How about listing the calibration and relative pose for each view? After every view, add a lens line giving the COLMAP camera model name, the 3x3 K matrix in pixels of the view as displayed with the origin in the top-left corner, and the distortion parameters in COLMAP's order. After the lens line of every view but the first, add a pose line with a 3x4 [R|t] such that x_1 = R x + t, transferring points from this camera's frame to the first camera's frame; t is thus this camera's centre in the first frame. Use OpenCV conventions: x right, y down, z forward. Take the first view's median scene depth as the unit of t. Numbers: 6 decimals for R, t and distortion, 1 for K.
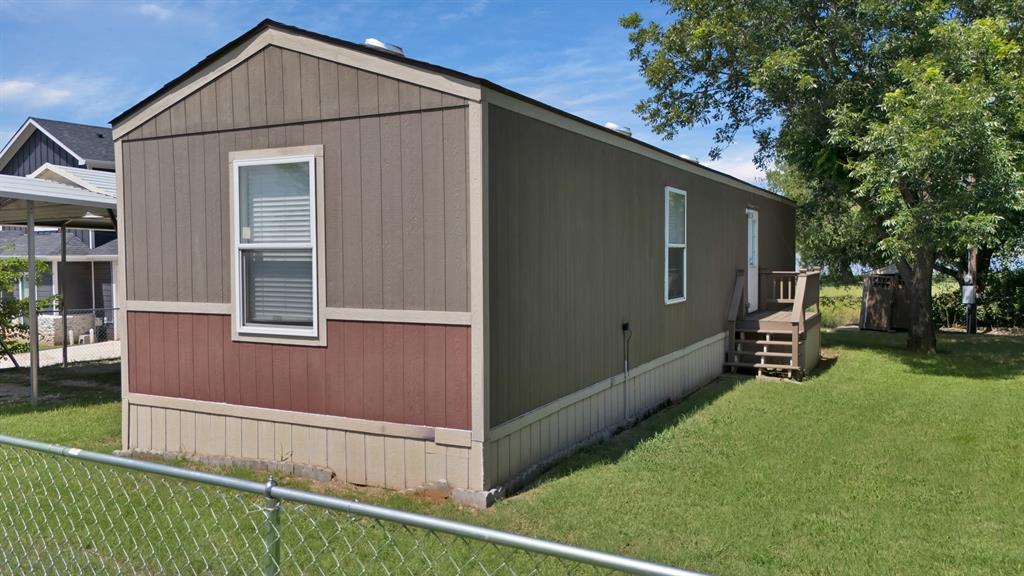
lens RADIAL K [[767.5, 0, 515.4], [0, 767.5, 286.0], [0, 0, 1]] dist [0.057325, -0.022702]
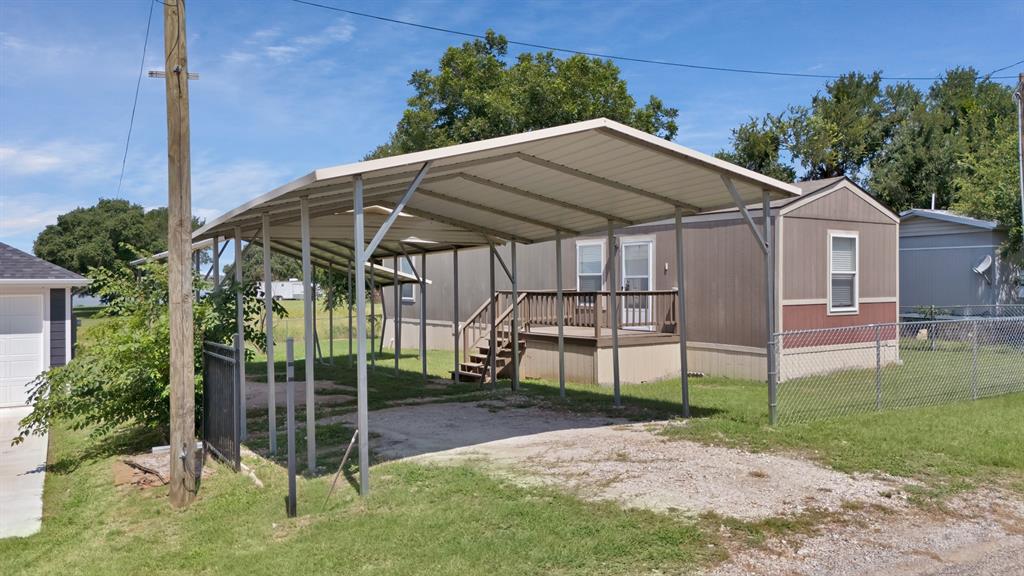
lens RADIAL K [[767.5, 0, 512.2], [0, 767.5, 290.5], [0, 0, 1]] dist [0.057325, -0.022702]
pose [[0.461445, -0.005920, 0.887149, -1.422925], [0.038039, 0.999190, -0.013118, -0.002742], [-0.886353, 0.039799, 0.461297, 0.410445]]
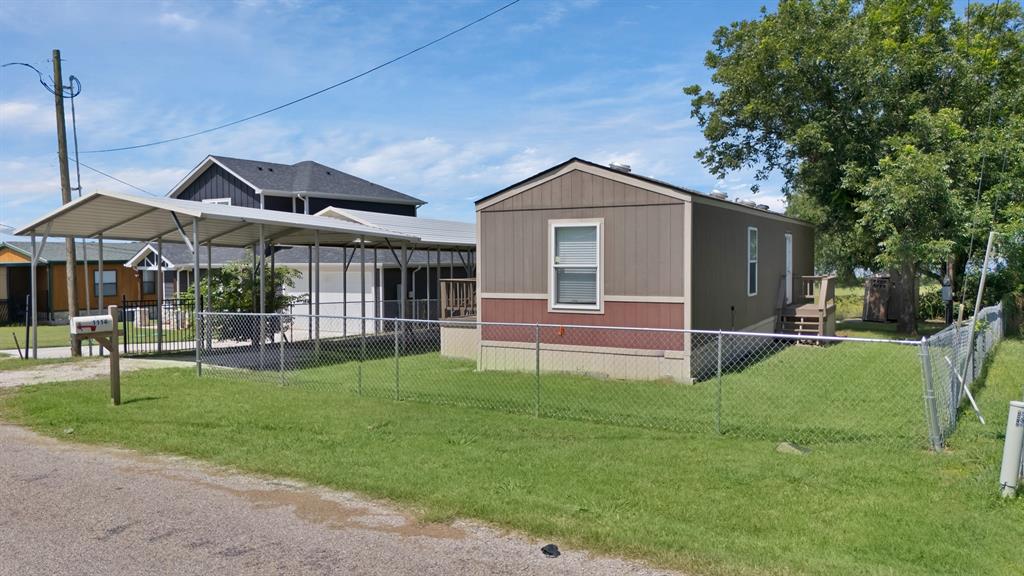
lens RADIAL K [[767.5, 0, 513.6], [0, 767.5, 290.7], [0, 0, 1]] dist [0.057325, -0.022702]
pose [[0.999990, -0.000108, -0.004525, -0.235639], [0.000123, 0.999994, 0.003336, 0.003845], [0.004525, -0.003337, 0.999984, -0.528744]]
